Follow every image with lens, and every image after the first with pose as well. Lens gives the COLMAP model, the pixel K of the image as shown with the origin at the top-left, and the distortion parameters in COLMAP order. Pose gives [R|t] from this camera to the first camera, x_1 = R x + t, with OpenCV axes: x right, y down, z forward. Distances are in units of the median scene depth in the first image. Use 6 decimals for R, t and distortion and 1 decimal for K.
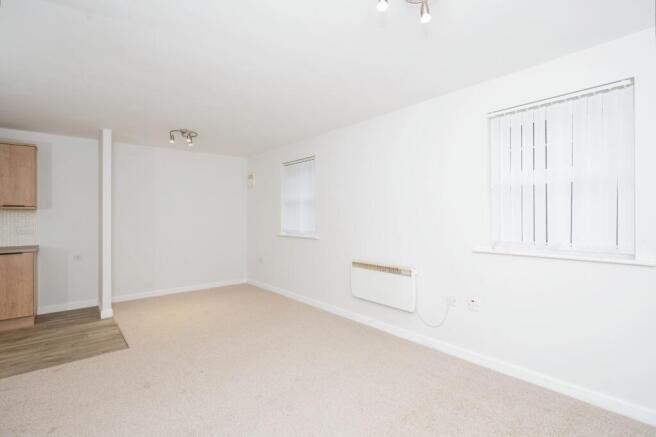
lens RADIAL K [[314.6, 0, 322.7], [0, 314.6, 215.2], [0, 0, 1]] dist [0.001525, 0.000218]
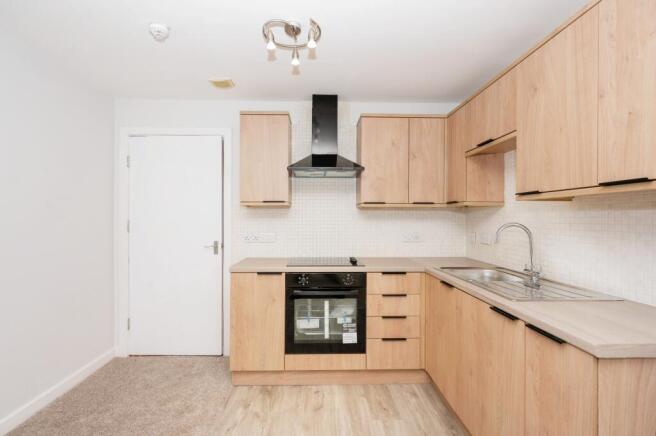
lens RADIAL K [[314.6, 0, 325.3], [0, 314.6, 220.6], [0, 0, 1]] dist [0.001525, 0.000218]
pose [[-0.614178, 0.007018, -0.789136, -0.568066], [0.009871, 0.999951, 0.001210, 0.003372], [0.789106, -0.007046, -0.614217, 0.961998]]
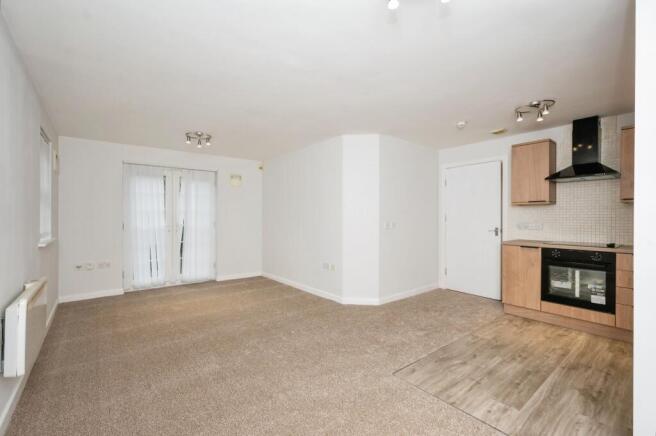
lens RADIAL K [[288.3, 0, 327.6], [0, 288.3, 218.2], [0, 0, 1]] dist [-0.003118, -0.000549]
pose [[-0.999824, 0.006400, 0.017651, -0.373036], [0.006277, 0.999956, -0.007029, 0.019625], [-0.017695, -0.006917, -0.999820, 1.410415]]
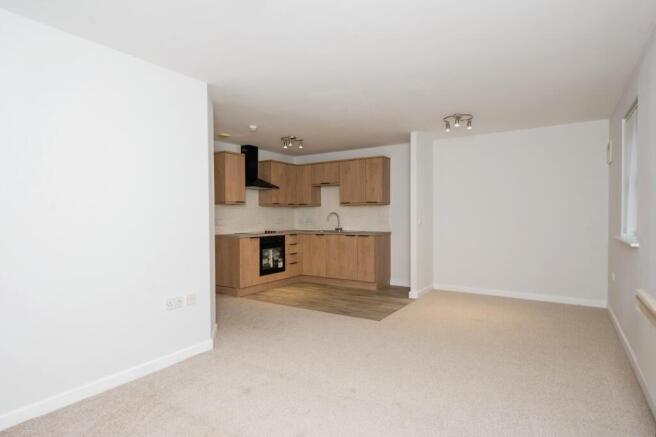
lens RADIAL K [[358.7, 0, 325.3], [0, 358.7, 225.2], [0, 0, 1]] dist [0.000740, 0.000155]
pose [[0.284407, 0.032789, -0.958143, 0.489393], [0.015861, 0.999117, 0.038899, 0.004984], [0.958572, -0.026260, 0.283636, 0.350377]]
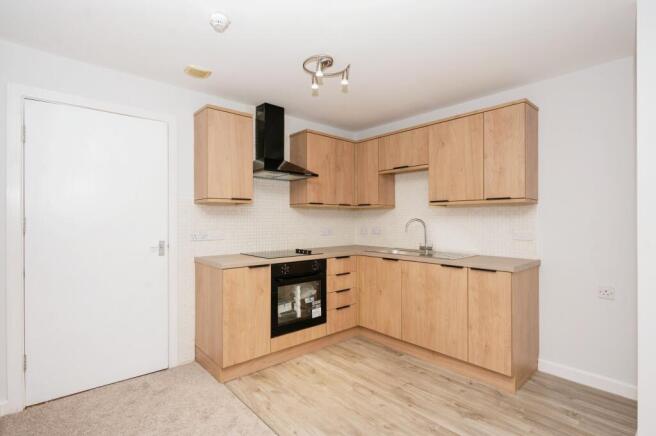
lens RADIAL K [[314.6, 0, 327.4], [0, 314.6, 221.0], [0, 0, 1]] dist [0.001525, 0.000218]
pose [[0.027410, 0.007835, -0.999594, -0.317252], [0.011909, 0.999896, 0.008164, 0.007670], [0.999553, -0.012128, 0.027314, 0.616613]]
